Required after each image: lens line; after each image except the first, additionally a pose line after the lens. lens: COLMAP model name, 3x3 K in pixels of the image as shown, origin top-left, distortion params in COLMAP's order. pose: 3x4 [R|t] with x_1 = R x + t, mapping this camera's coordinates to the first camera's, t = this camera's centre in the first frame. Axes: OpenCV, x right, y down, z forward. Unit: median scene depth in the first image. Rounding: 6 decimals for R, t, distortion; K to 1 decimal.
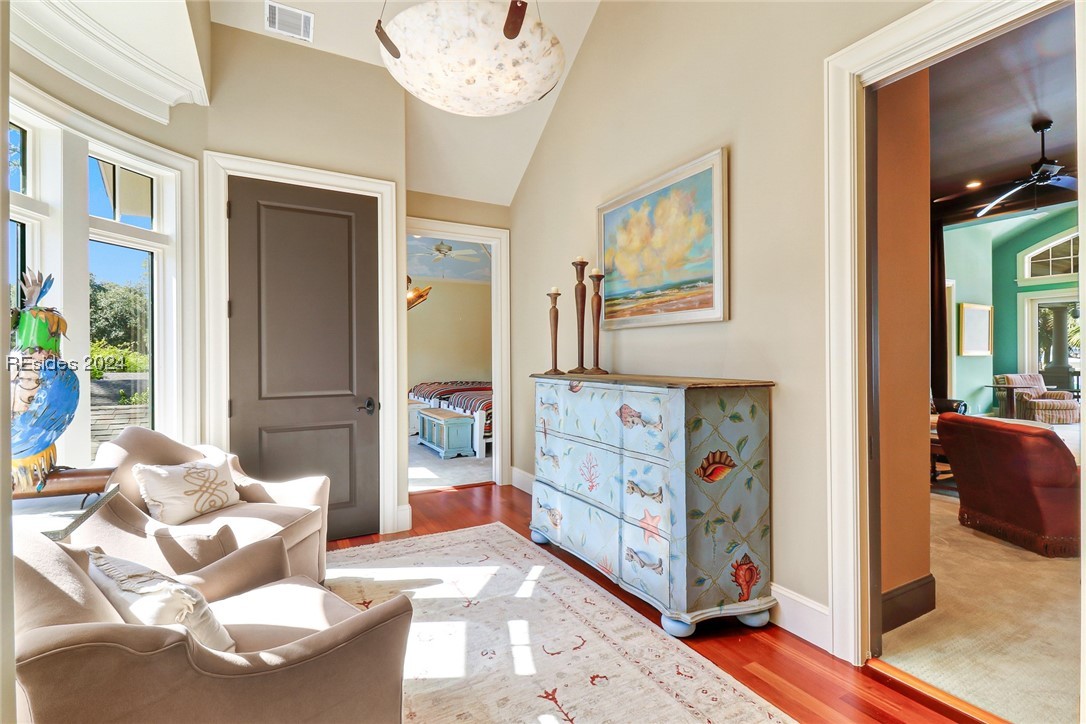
lens RADIAL K [[503.0, 0, 543.6], [0, 503.0, 360.2], [0, 0, 1]] dist [0.012394, -0.003846]
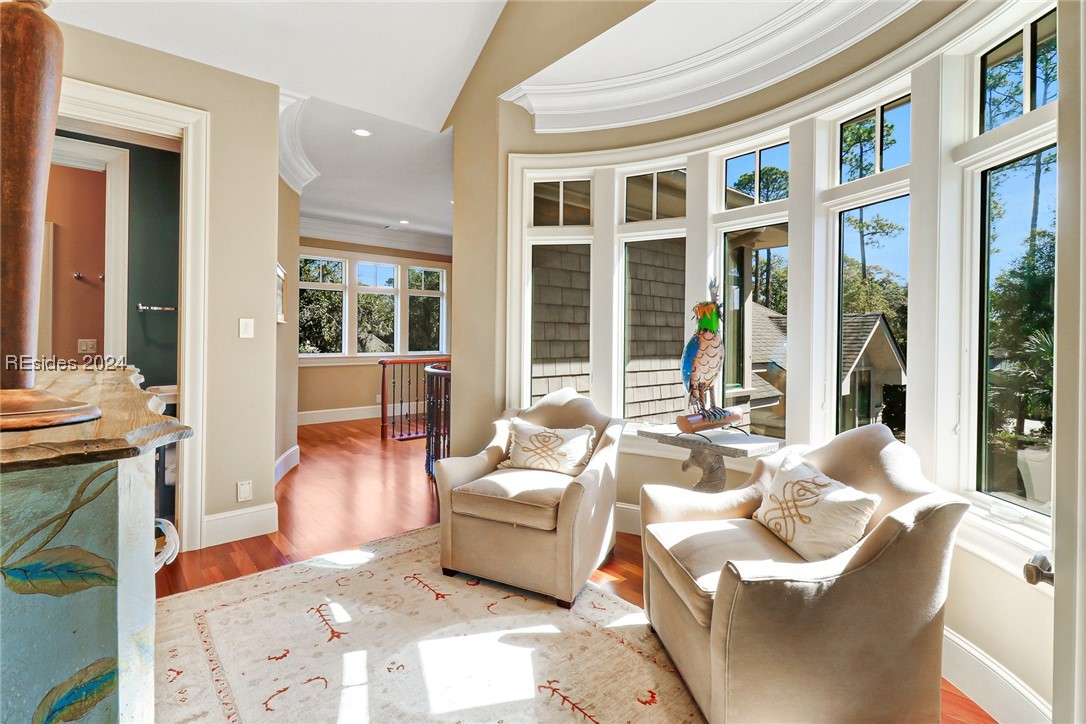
lens RADIAL K [[503.0, 0, 542.6], [0, 503.0, 353.4], [0, 0, 1]] dist [0.012394, -0.003846]
pose [[-0.976562, -0.002291, -0.215223, -0.168537], [-0.004643, 0.999935, 0.010423, 0.018918], [0.215186, 0.011178, -0.976509, 1.910986]]
